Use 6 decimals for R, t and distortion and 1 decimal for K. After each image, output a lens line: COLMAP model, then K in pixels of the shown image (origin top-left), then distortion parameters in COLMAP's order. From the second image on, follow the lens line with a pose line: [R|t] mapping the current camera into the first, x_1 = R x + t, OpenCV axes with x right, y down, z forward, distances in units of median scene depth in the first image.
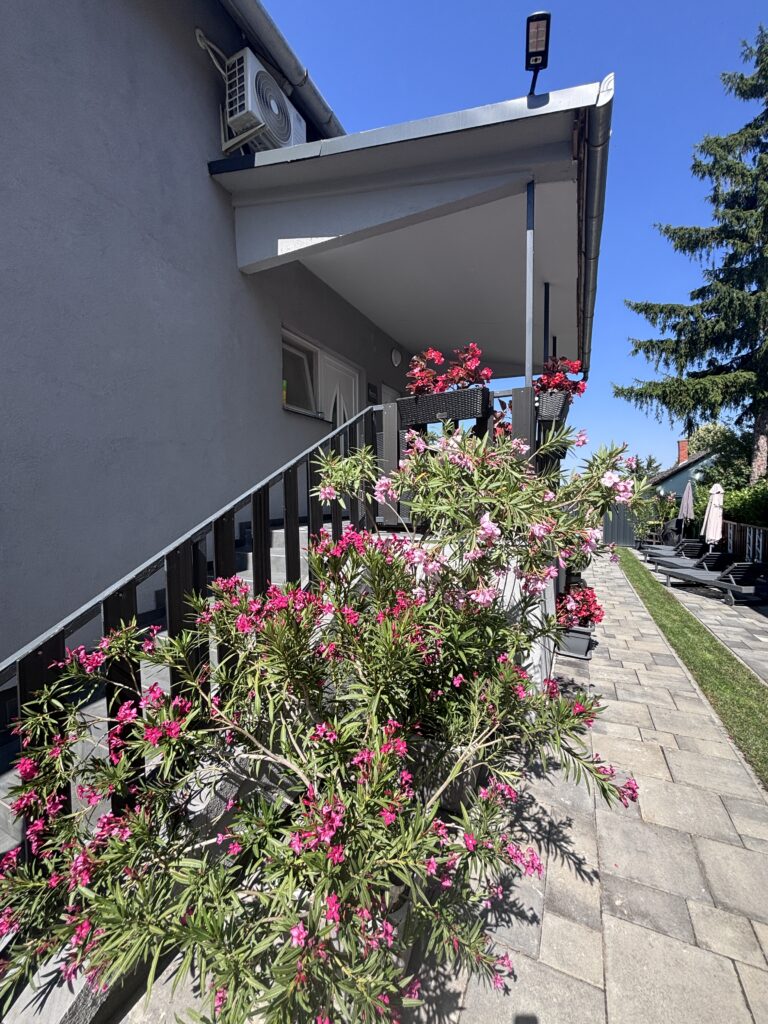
lens RADIAL K [[415.3, 0, 384.0], [0, 415.3, 511.9], [0, 0, 1]] dist [0.000162, 0.000756]
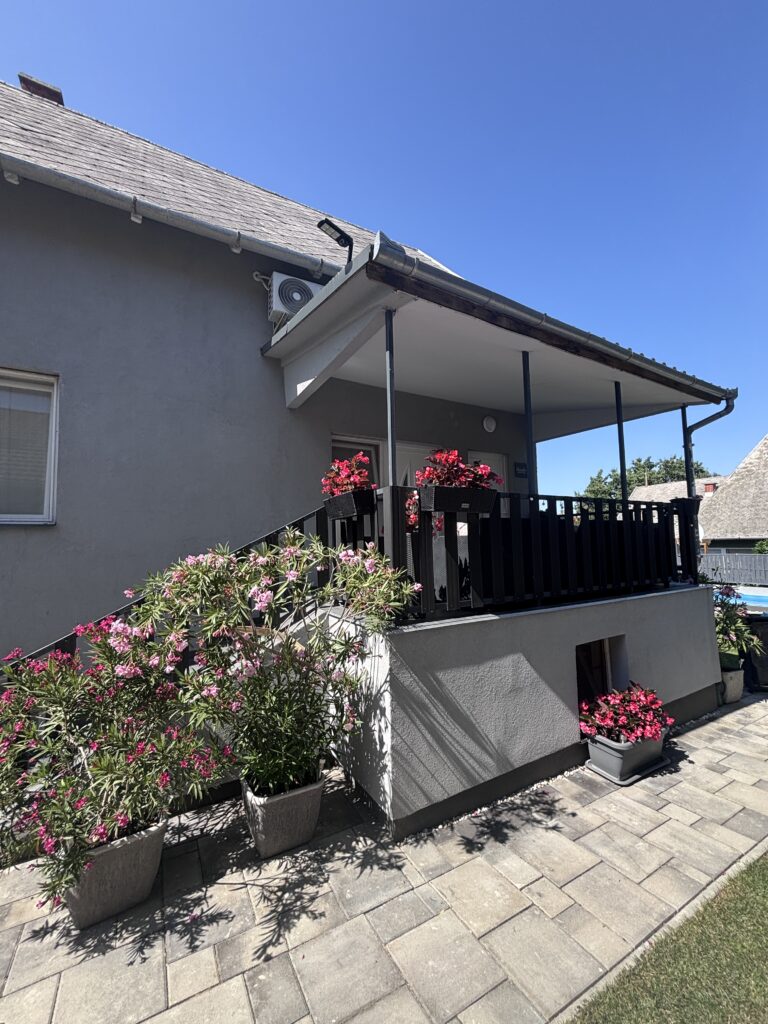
lens RADIAL K [[409.7, 0, 388.3], [0, 409.7, 518.4], [0, 0, 1]] dist [0.004360, 0.000399]
pose [[0.823974, -0.054044, -0.564044, 0.730164], [-0.005253, 0.994670, -0.102979, -0.075008], [0.566603, 0.087815, 0.819298, 0.097222]]
